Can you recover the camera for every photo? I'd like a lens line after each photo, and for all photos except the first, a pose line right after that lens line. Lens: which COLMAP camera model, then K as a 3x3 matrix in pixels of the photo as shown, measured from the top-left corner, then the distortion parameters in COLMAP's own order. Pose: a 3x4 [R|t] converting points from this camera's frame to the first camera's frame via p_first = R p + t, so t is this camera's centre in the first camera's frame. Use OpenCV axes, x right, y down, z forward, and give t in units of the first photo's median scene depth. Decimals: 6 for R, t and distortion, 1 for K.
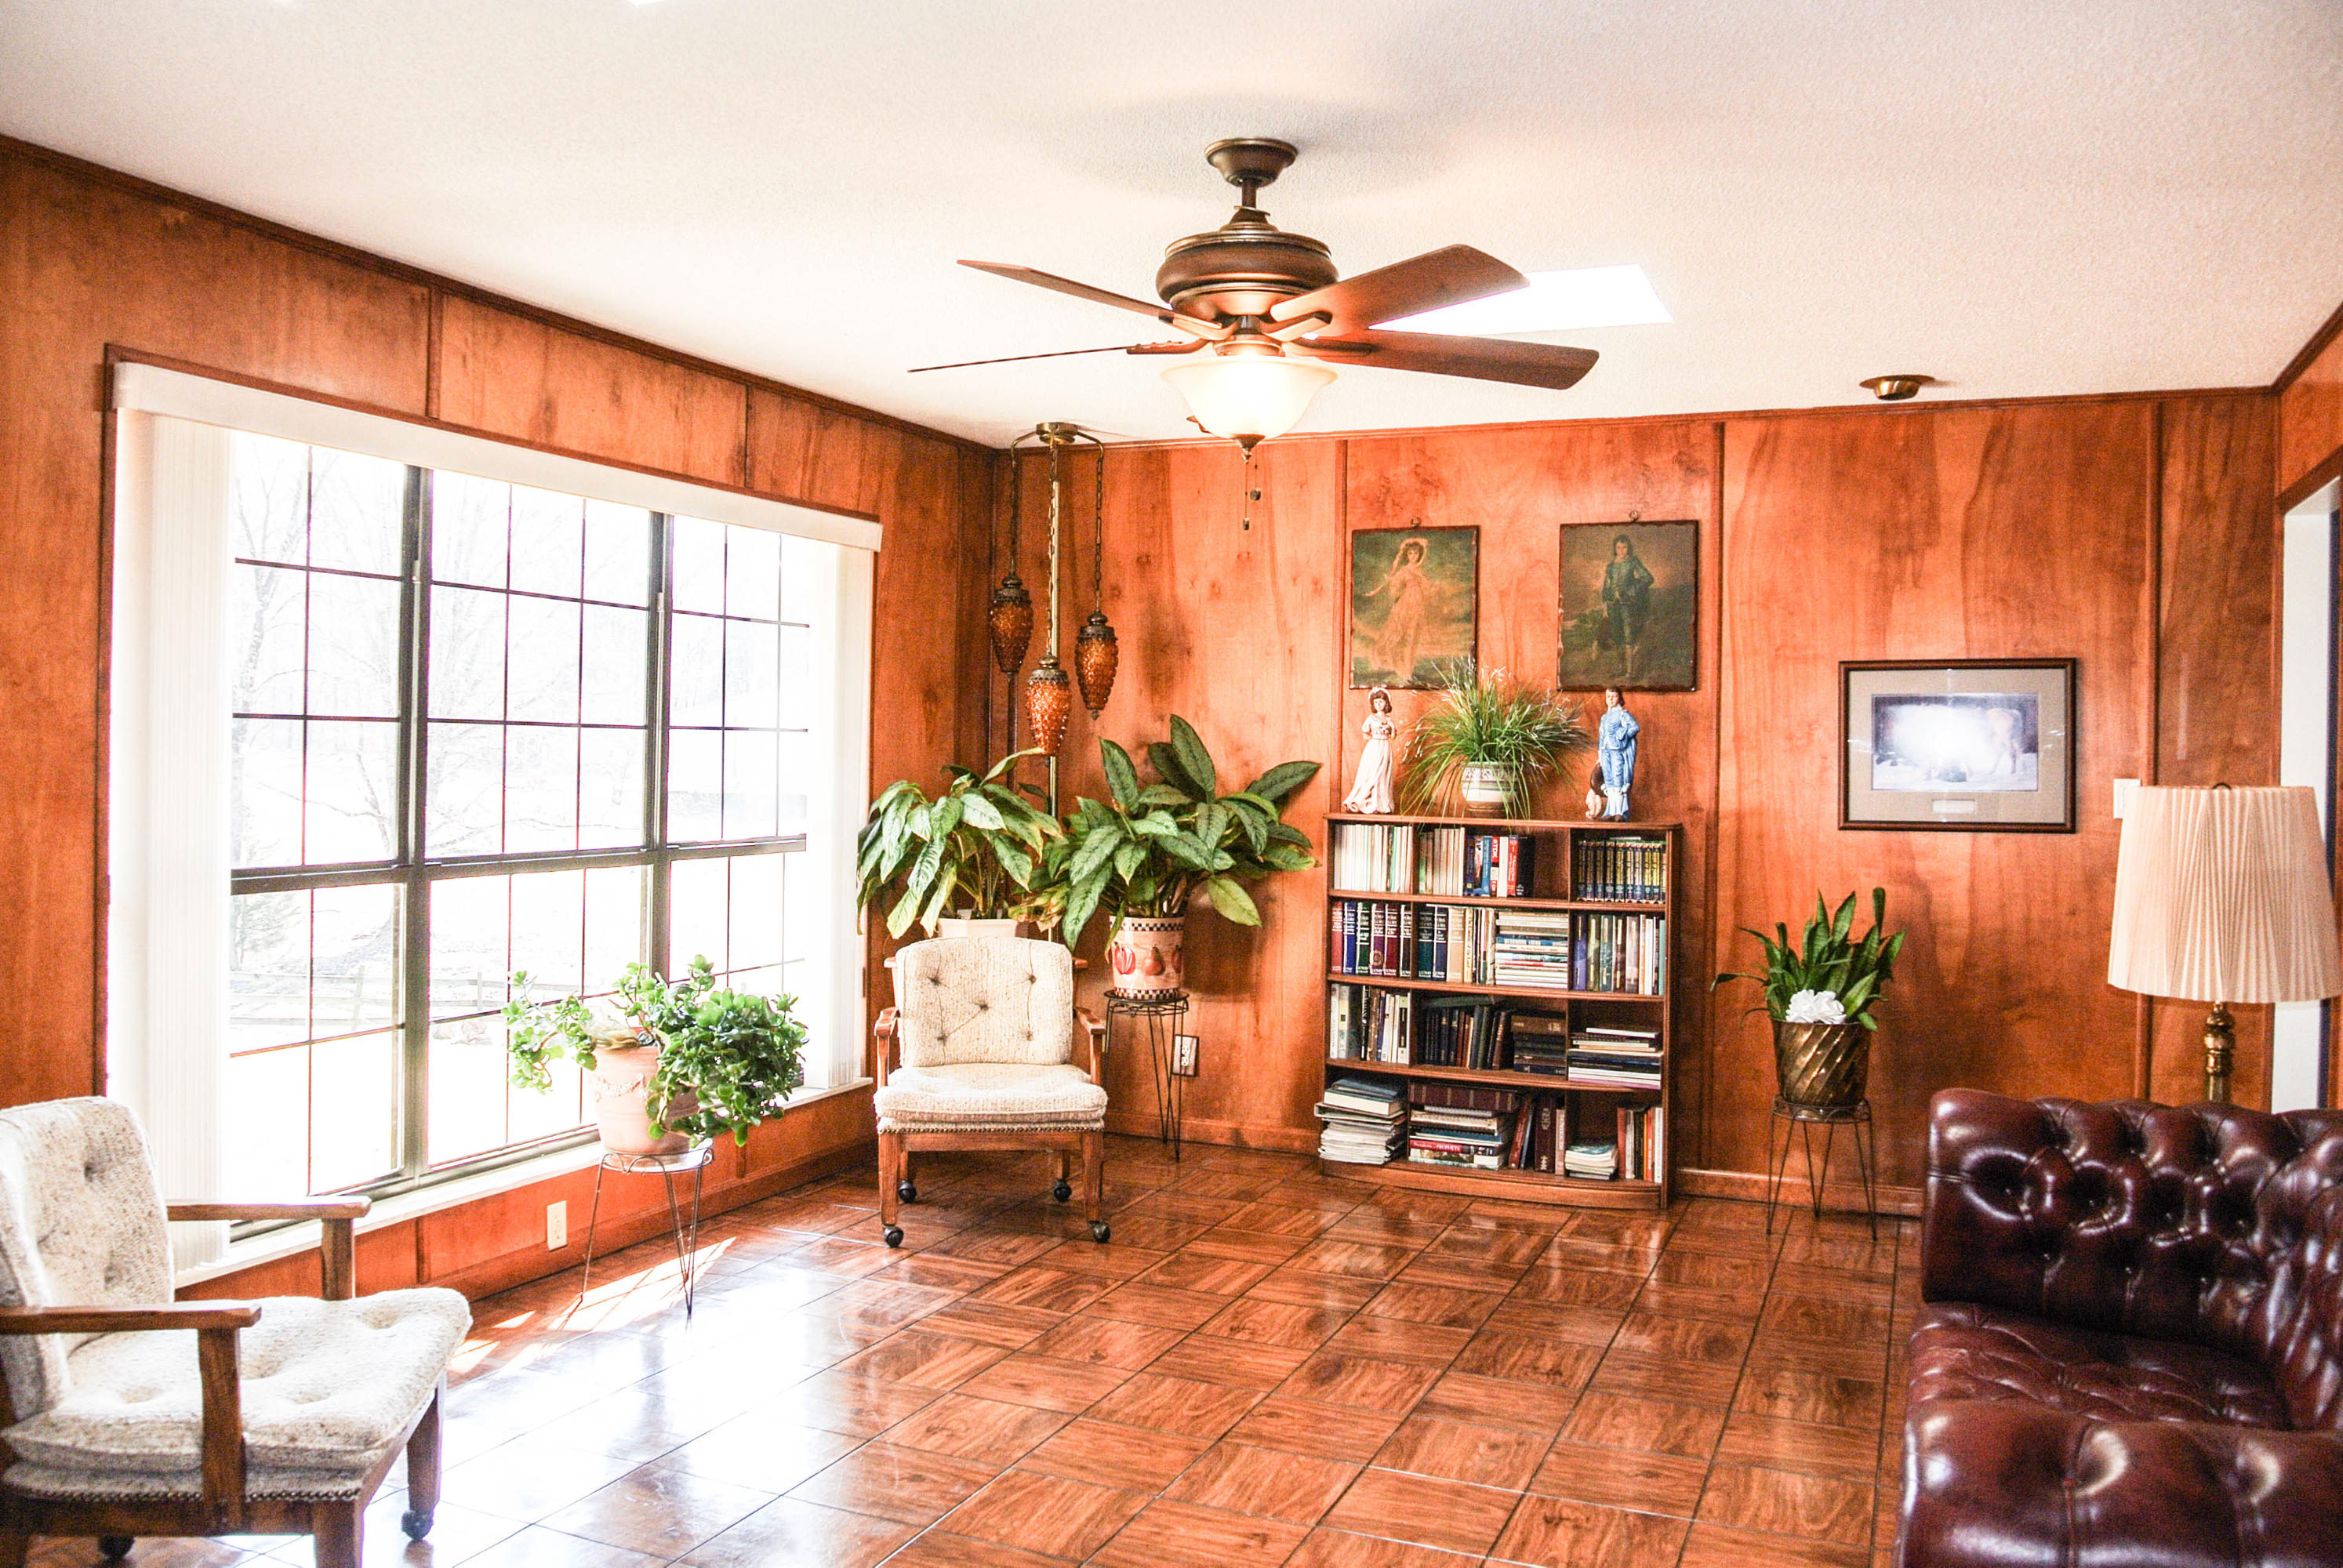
lens RADIAL K [[1831.7, 0, 1180.6], [0, 1831.7, 790.5], [0, 0, 1]] dist [-0.086944, 0.030719]
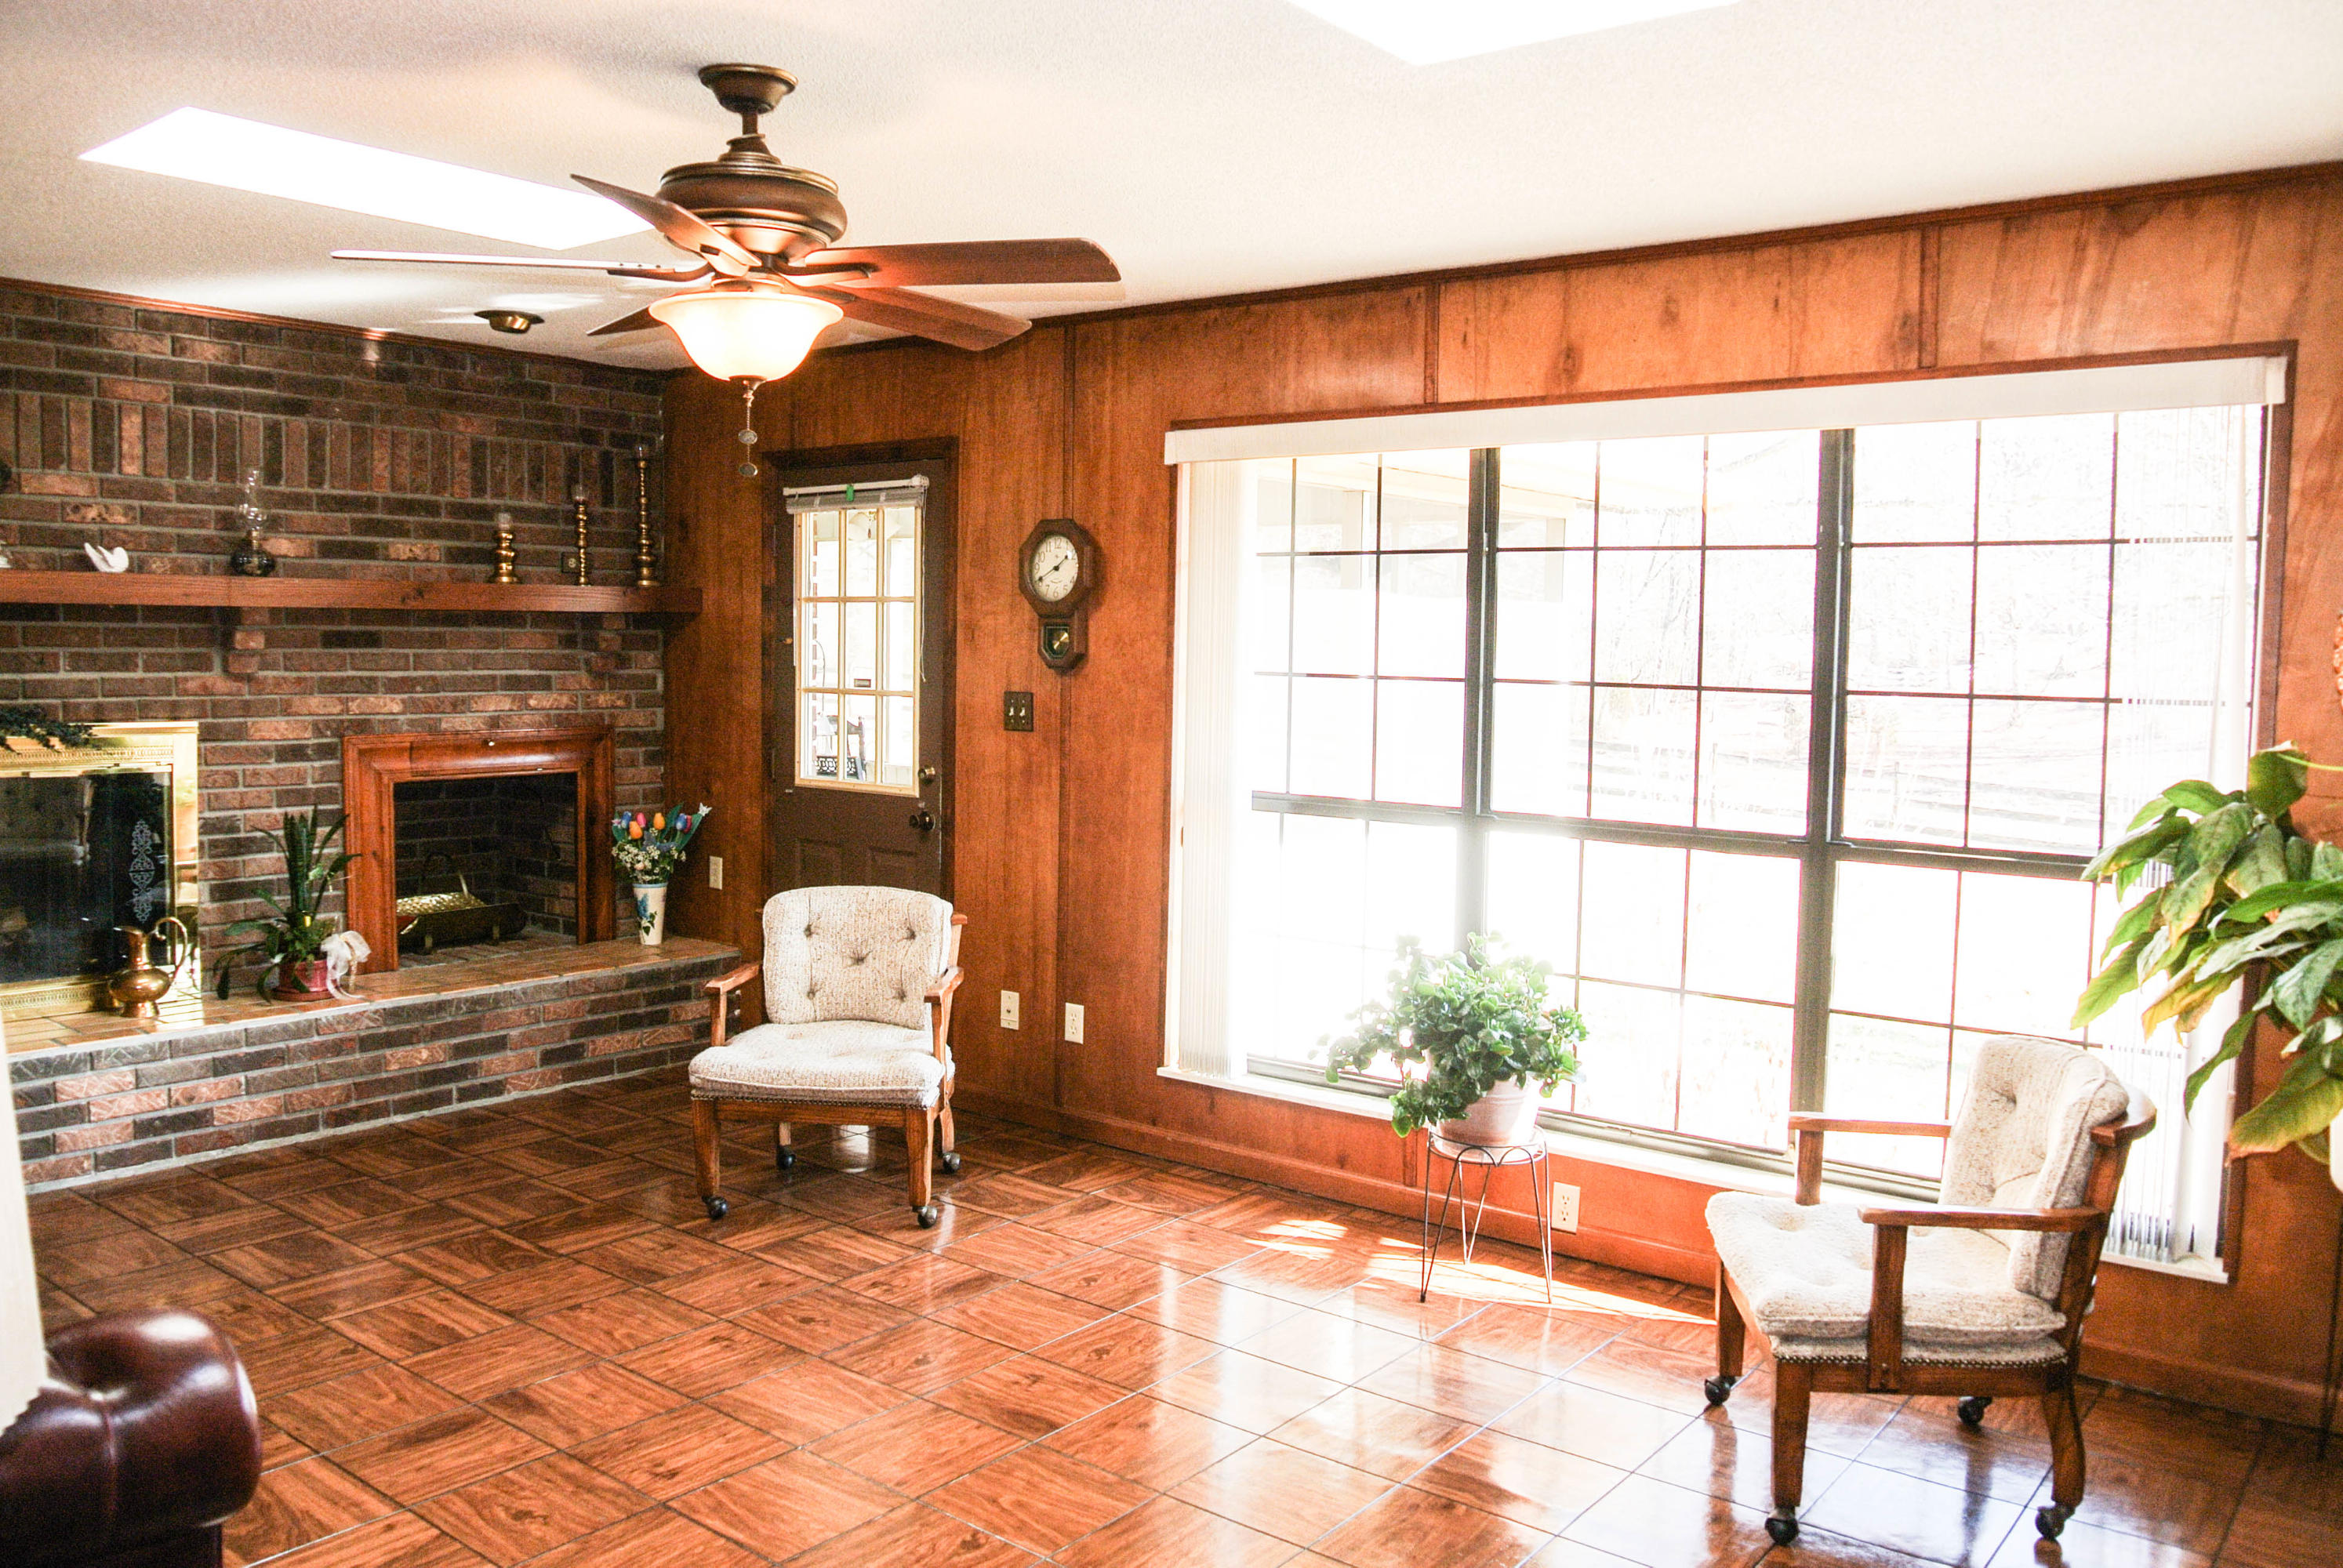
lens RADIAL K [[1831.7, 0, 1181.9], [0, 1831.7, 774.5], [0, 0, 1]] dist [-0.086944, 0.030719]
pose [[-0.261151, 0.029928, -0.964834, 0.669615], [-0.054347, 0.997478, 0.045651, -0.022494], [0.963767, 0.064358, -0.258866, 1.104329]]
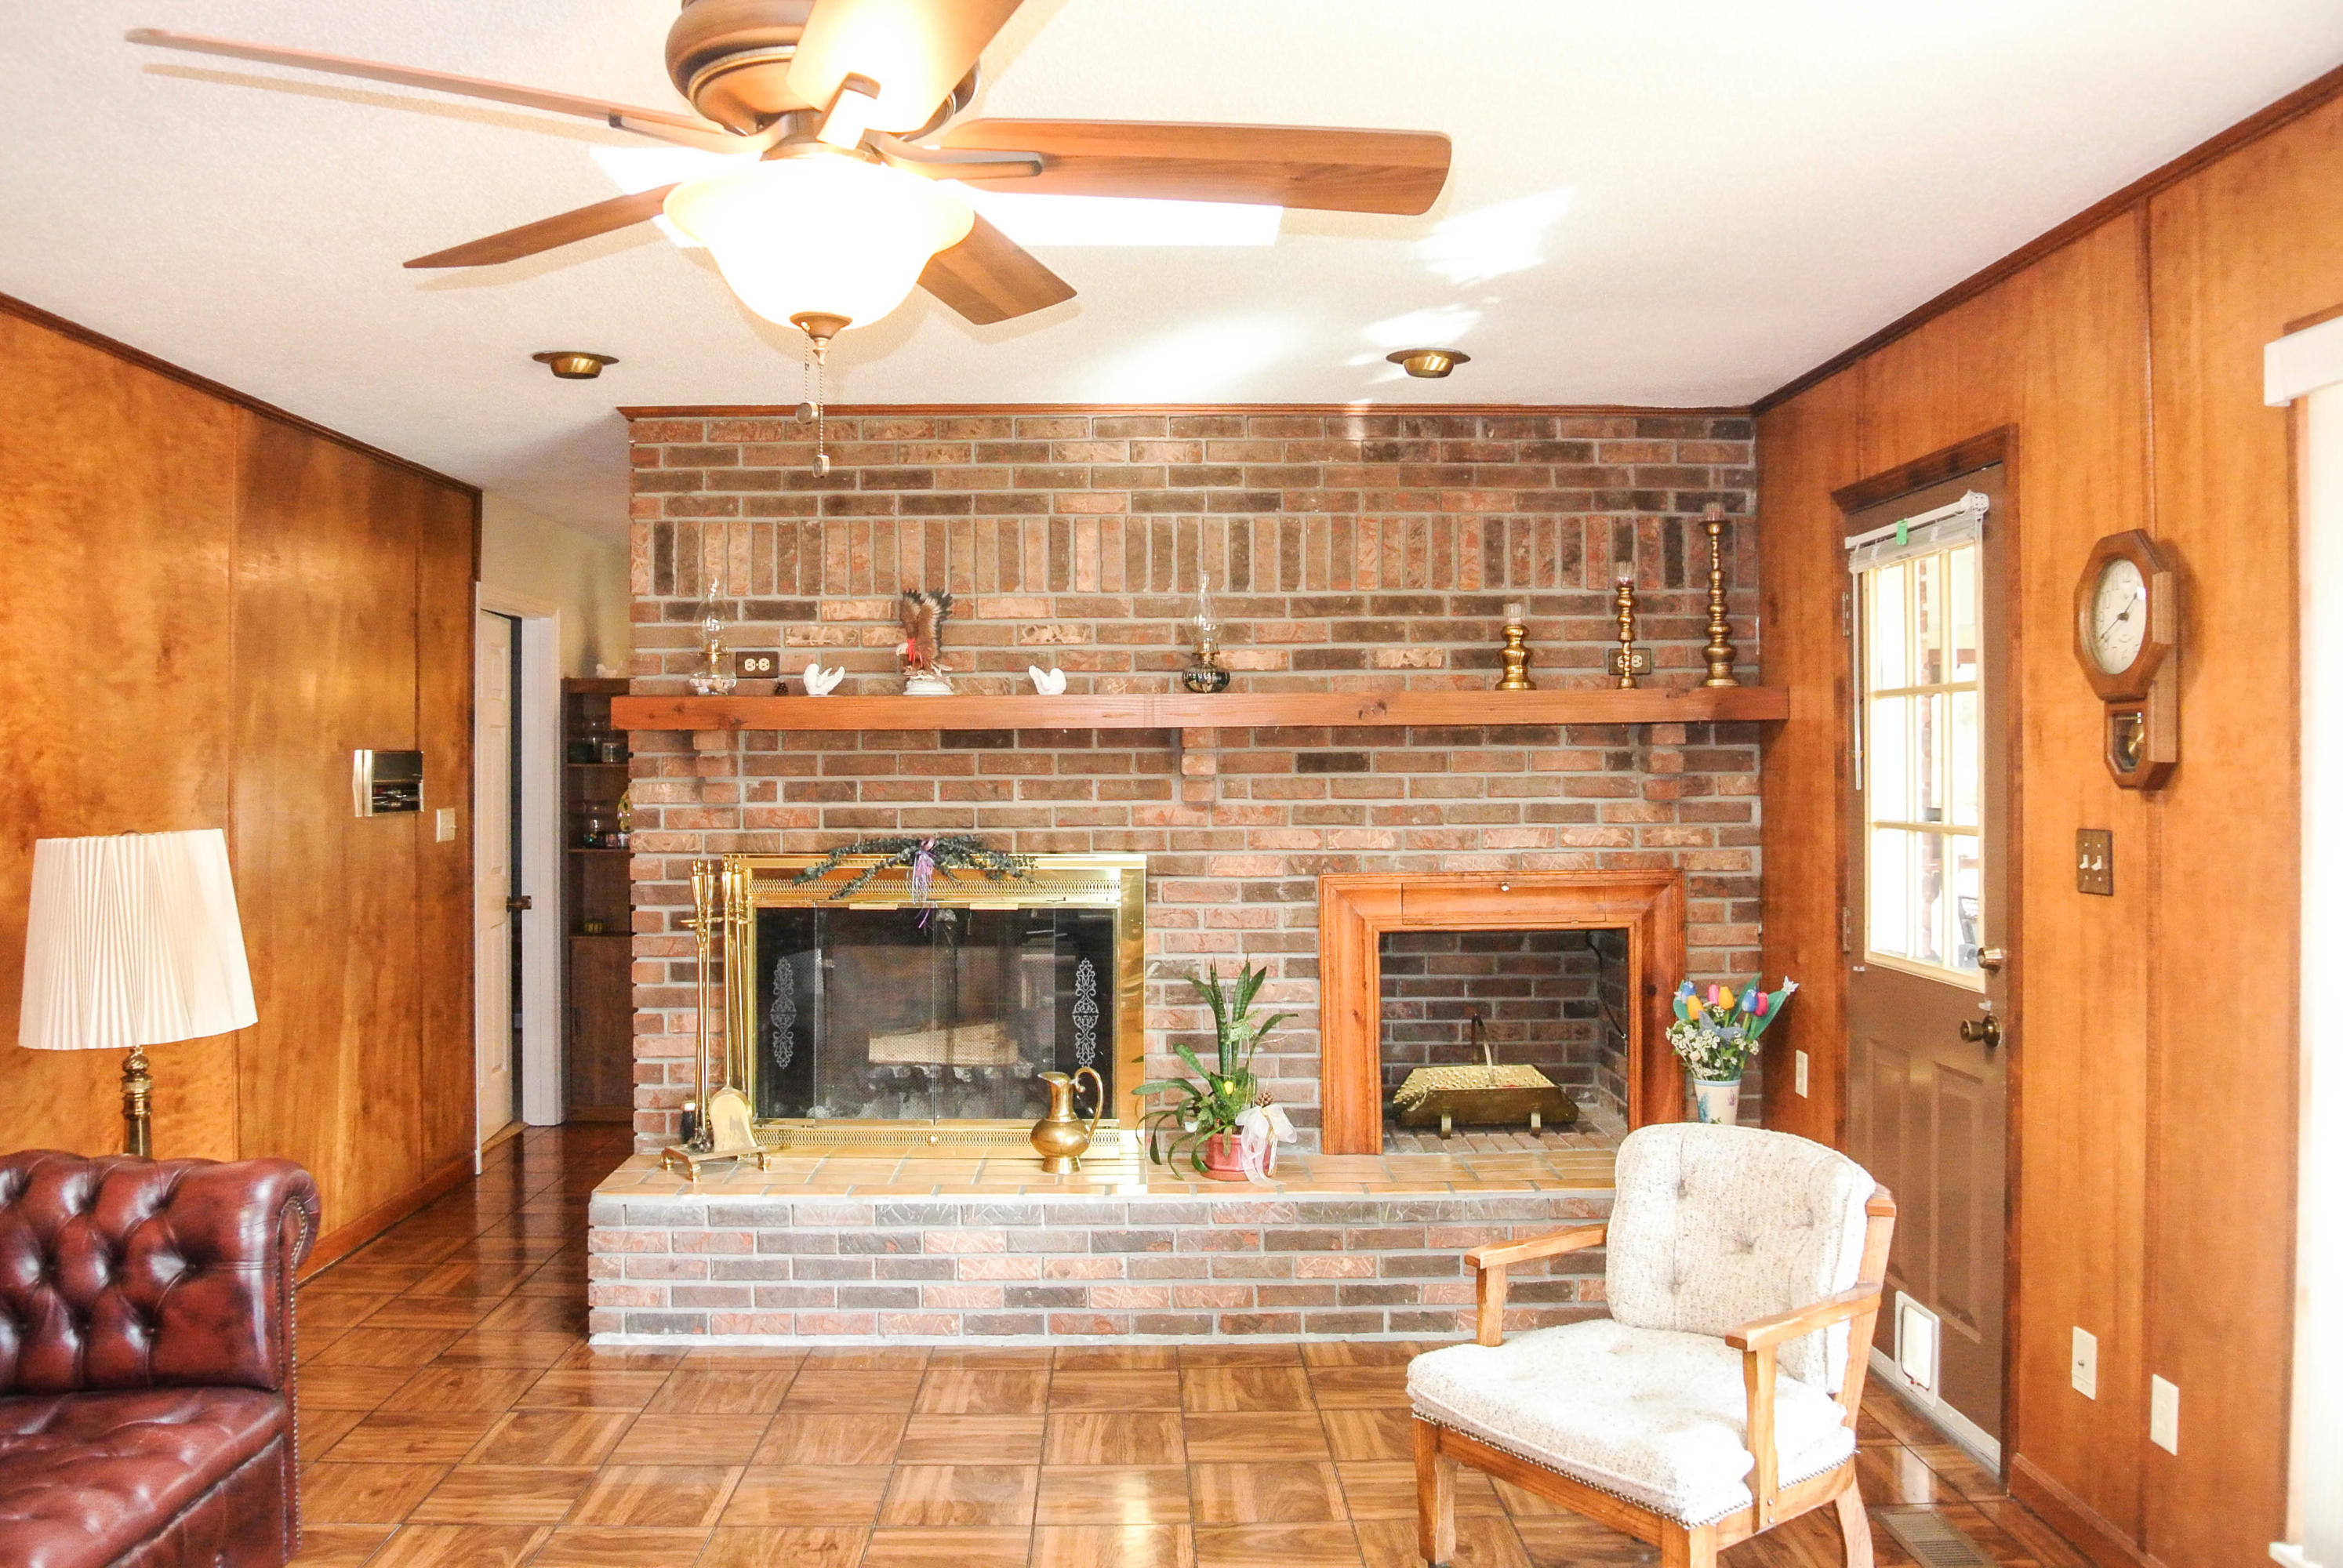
lens RADIAL K [[1831.7, 0, 1164.6], [0, 1831.7, 762.5], [0, 0, 1]] dist [-0.086944, 0.030719]
pose [[-0.914161, -0.030644, -0.404191, 0.121948], [-0.038280, 0.999208, 0.010823, -0.036384], [0.403539, 0.025367, -0.914611, 1.185413]]
